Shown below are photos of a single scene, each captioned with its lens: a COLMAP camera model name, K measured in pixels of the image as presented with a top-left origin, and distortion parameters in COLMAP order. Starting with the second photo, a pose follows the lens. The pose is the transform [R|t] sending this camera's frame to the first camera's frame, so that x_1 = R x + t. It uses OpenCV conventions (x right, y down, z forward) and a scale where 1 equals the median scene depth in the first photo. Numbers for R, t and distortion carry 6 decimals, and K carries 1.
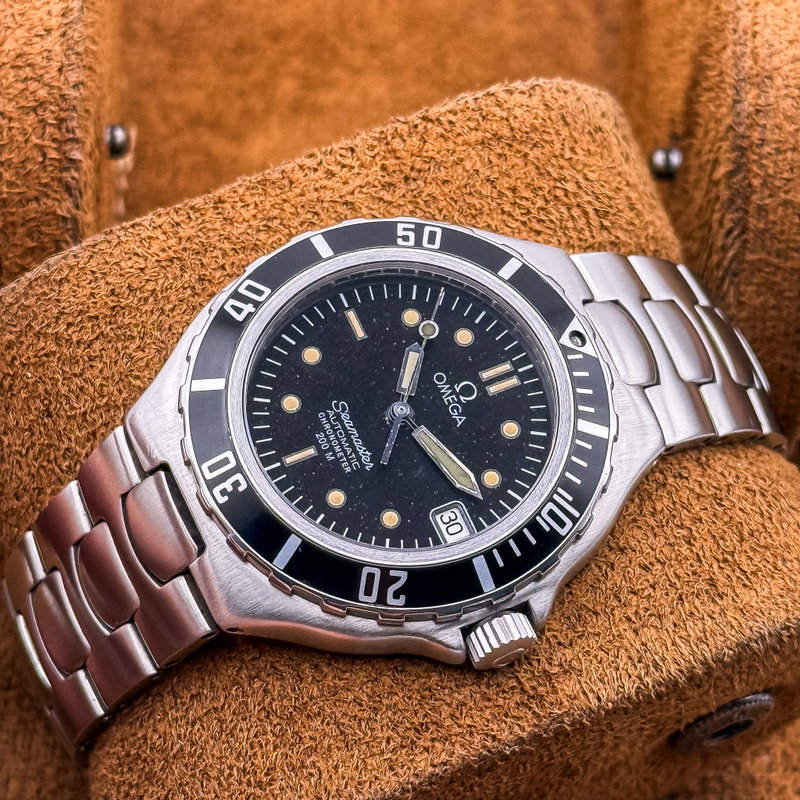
lens RADIAL K [[3021.2, 0, 446.7], [0, 3021.2, 399.6], [0, 0, 1]] dist [-0.028646, 3.910073]
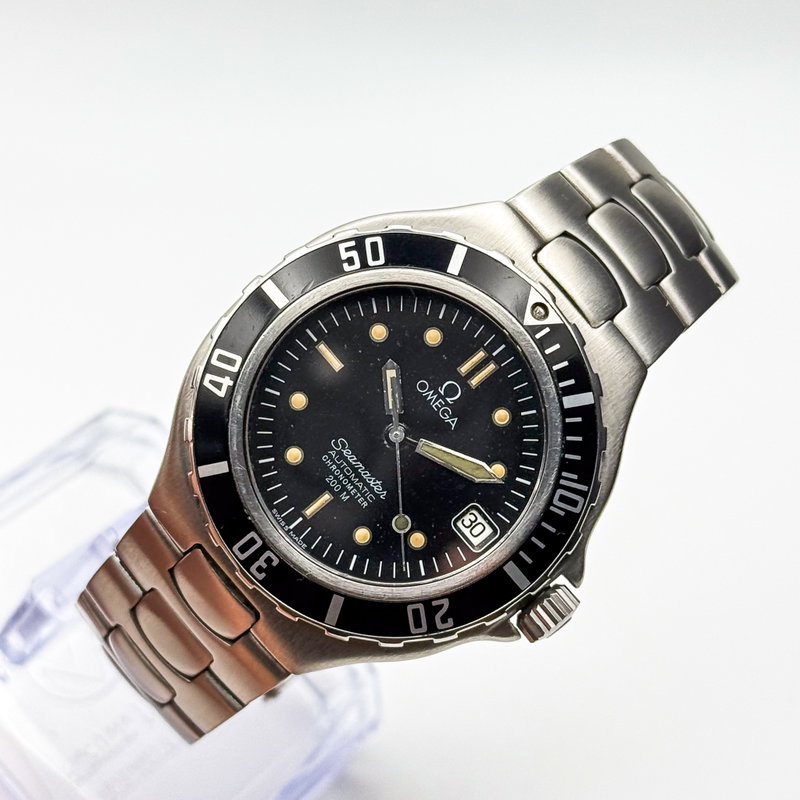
lens RADIAL K [[2345.2, 0, 401.8], [0, 2345.2, 424.3], [0, 0, 1]] dist [0.007394, -1.459516]
pose [[0.957151, -0.270540, -0.103301, 0.071658], [0.289484, 0.884151, 0.366709, -0.297441], [-0.007876, -0.380900, 0.924583, 0.252373]]
